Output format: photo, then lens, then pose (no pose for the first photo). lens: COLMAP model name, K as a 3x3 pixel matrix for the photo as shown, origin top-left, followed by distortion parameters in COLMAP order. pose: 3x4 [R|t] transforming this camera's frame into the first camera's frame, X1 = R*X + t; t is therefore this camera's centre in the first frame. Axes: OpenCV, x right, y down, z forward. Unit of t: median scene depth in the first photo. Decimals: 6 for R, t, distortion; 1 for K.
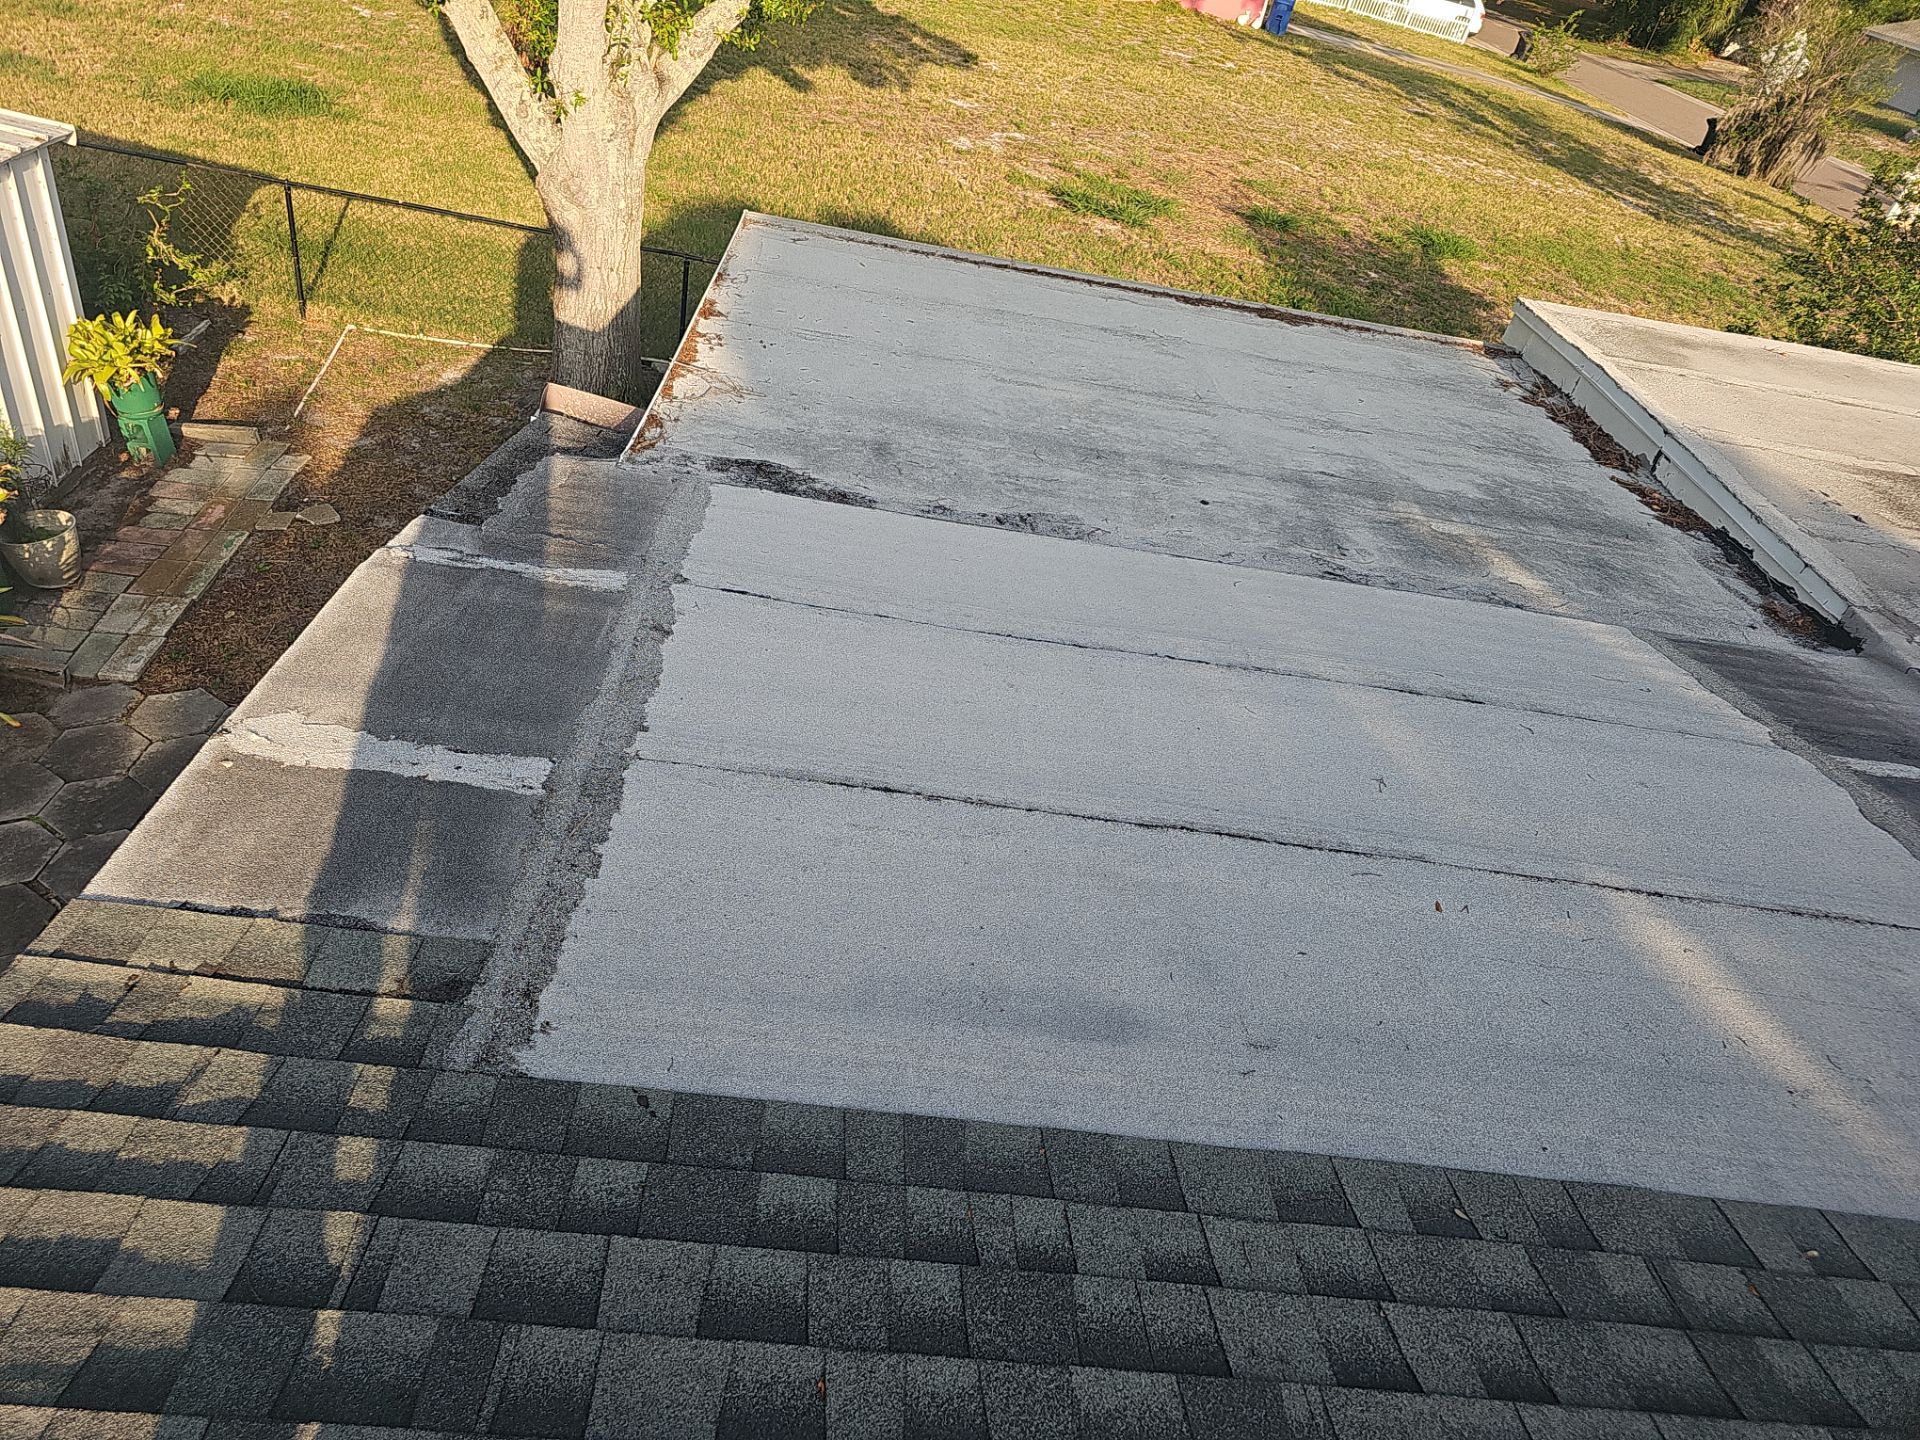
lens RADIAL K [[1302.5, 0, 981.9], [0, 1302.5, 696.0], [0, 0, 1]] dist [0.059678, -0.055840]
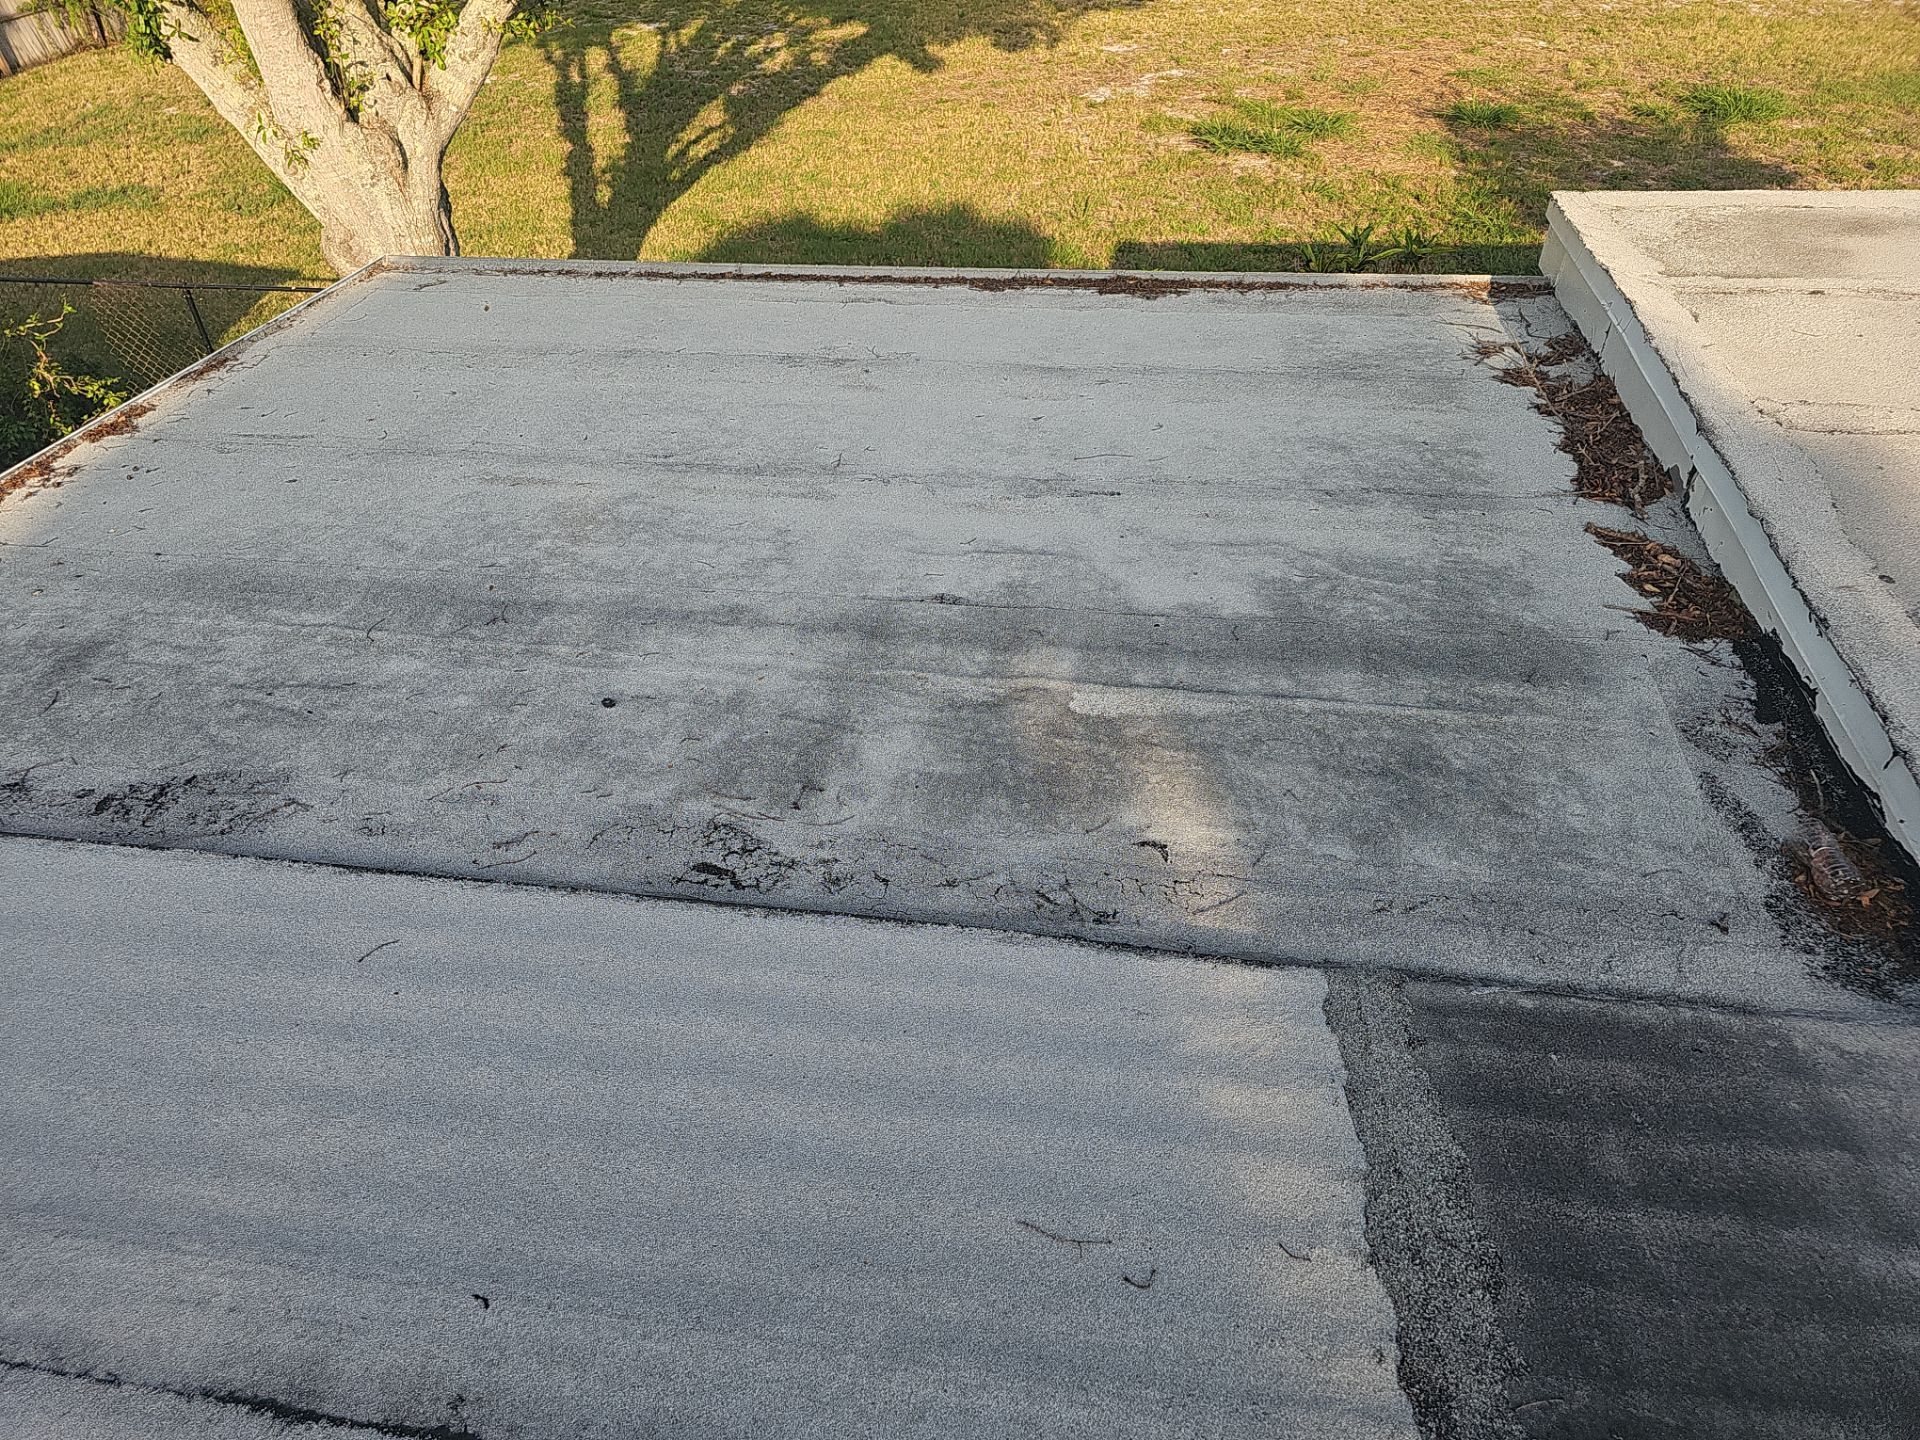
lens RADIAL K [[1302.5, 0, 981.9], [0, 1302.5, 696.0], [0, 0, 1]] dist [0.059678, -0.055840]
pose [[0.959220, -0.064207, -0.275272, 0.317591], [0.068940, 0.997592, 0.007541, -0.097466], [0.274125, -0.026211, 0.961337, 0.349747]]
